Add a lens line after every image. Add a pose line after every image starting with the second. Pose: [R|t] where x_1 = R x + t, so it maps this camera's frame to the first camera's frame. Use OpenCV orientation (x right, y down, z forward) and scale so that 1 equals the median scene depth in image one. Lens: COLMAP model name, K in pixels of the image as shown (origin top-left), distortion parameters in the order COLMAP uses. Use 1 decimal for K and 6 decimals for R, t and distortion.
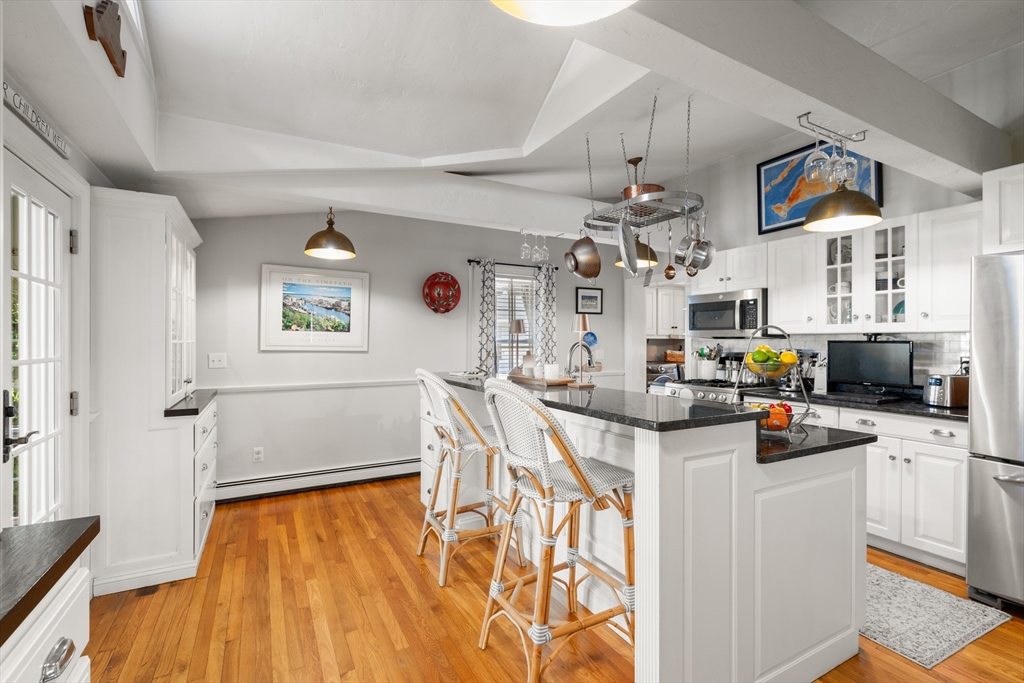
lens RADIAL K [[455.4, 0, 512.3], [0, 455.4, 346.6], [0, 0, 1]] dist [0.000454, 0.000175]
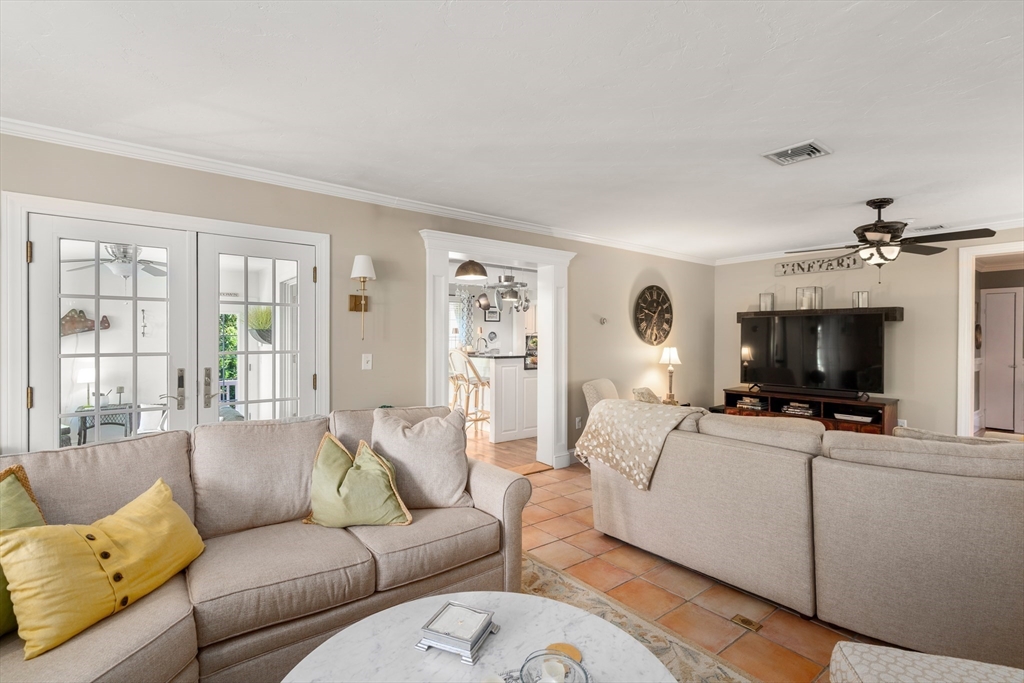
lens RADIAL K [[473.7, 0, 512.0], [0, 473.7, 341.5], [0, 0, 1]] dist [-0.000780, 0.000057]
pose [[0.986428, 0.001075, 0.164191, -0.082168], [-0.000556, 0.999995, -0.003205, 0.016090], [-0.164193, 0.003071, 0.986423, -1.189589]]
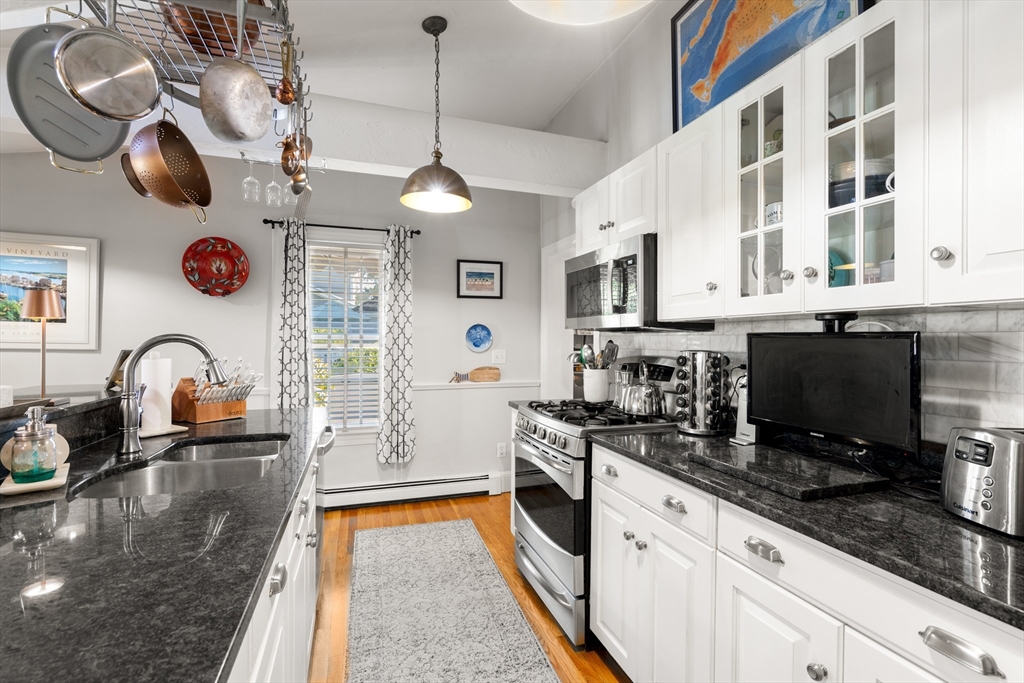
lens RADIAL K [[462.9, 0, 512.0], [0, 462.9, 341.5], [0, 0, 1]] dist [0.004124, 0.000572]
pose [[0.984869, 0.002635, -0.173283, 0.497969], [-0.004349, 0.999945, -0.009513, 0.001065], [0.173249, 0.010123, 0.984826, 0.459860]]
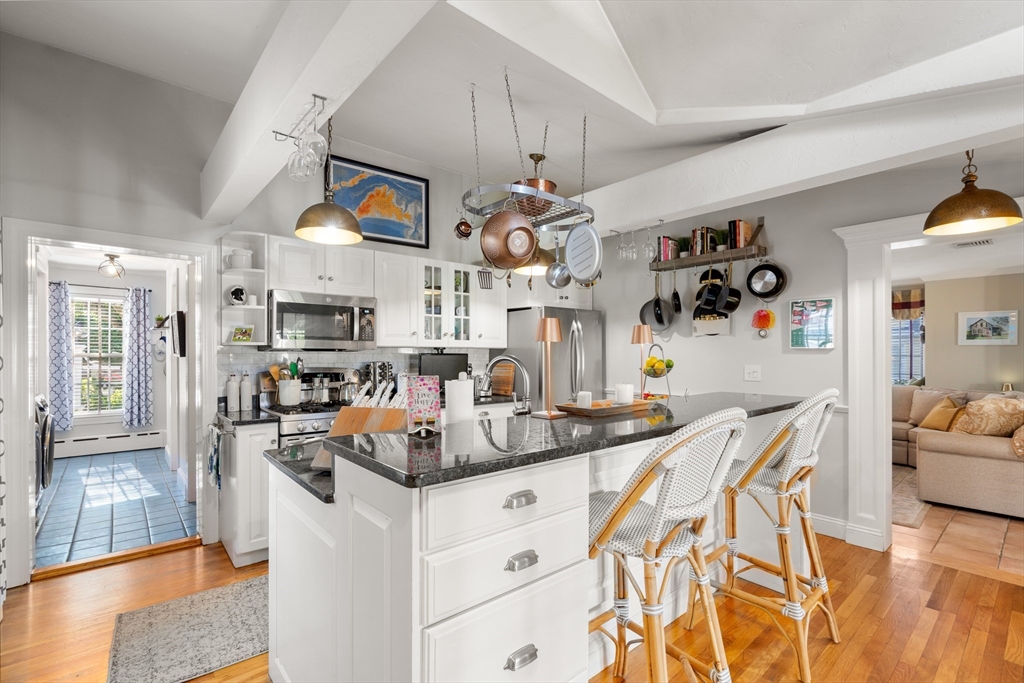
lens RADIAL K [[466.9, 0, 501.4], [0, 466.9, 351.1], [0, 0, 1]] dist [-0.009296, 0.000045]
pose [[-0.195837, -0.002212, 0.980634, -0.461965], [0.010006, 0.999941, 0.004254, -0.020144], [-0.980585, 0.010646, -0.195803, 0.950157]]
